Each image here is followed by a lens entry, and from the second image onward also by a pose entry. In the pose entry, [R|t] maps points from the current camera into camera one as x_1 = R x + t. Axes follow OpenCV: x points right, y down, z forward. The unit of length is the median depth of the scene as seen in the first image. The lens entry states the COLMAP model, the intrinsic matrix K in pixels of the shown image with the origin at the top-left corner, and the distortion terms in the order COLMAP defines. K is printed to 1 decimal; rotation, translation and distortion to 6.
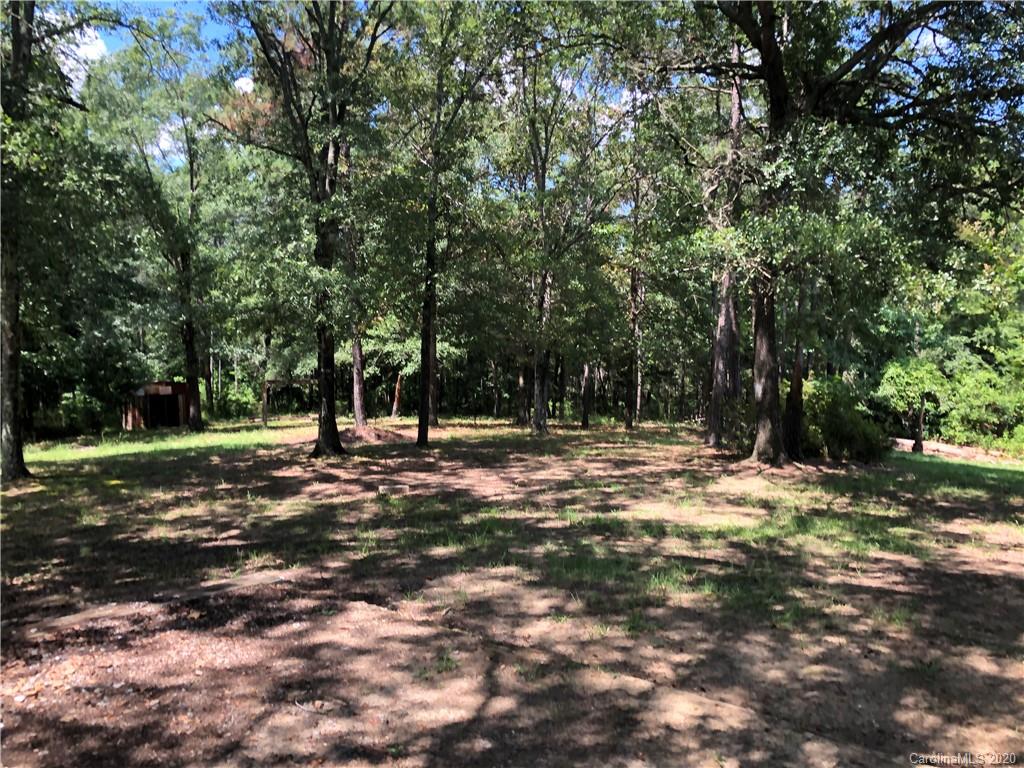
lens RADIAL K [[833.5, 0, 512.0], [0, 833.5, 384.0], [0, 0, 1]] dist [0.006023, 0.005918]
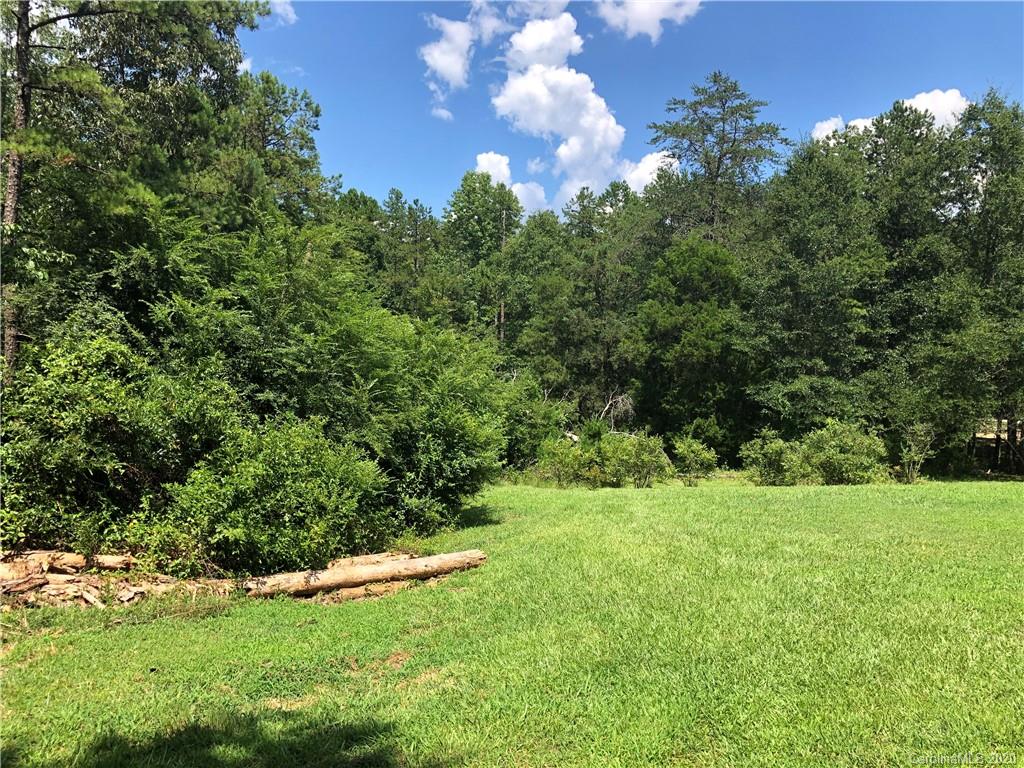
lens RADIAL K [[833.5, 0, 512.0], [0, 833.5, 384.0], [0, 0, 1]] dist [0.006023, 0.005918]
pose [[0.685163, 0.004185, 0.728377, 0.426867], [0.011034, 0.999809, -0.016124, 0.015412], [-0.728306, 0.019084, 0.684987, 0.619926]]
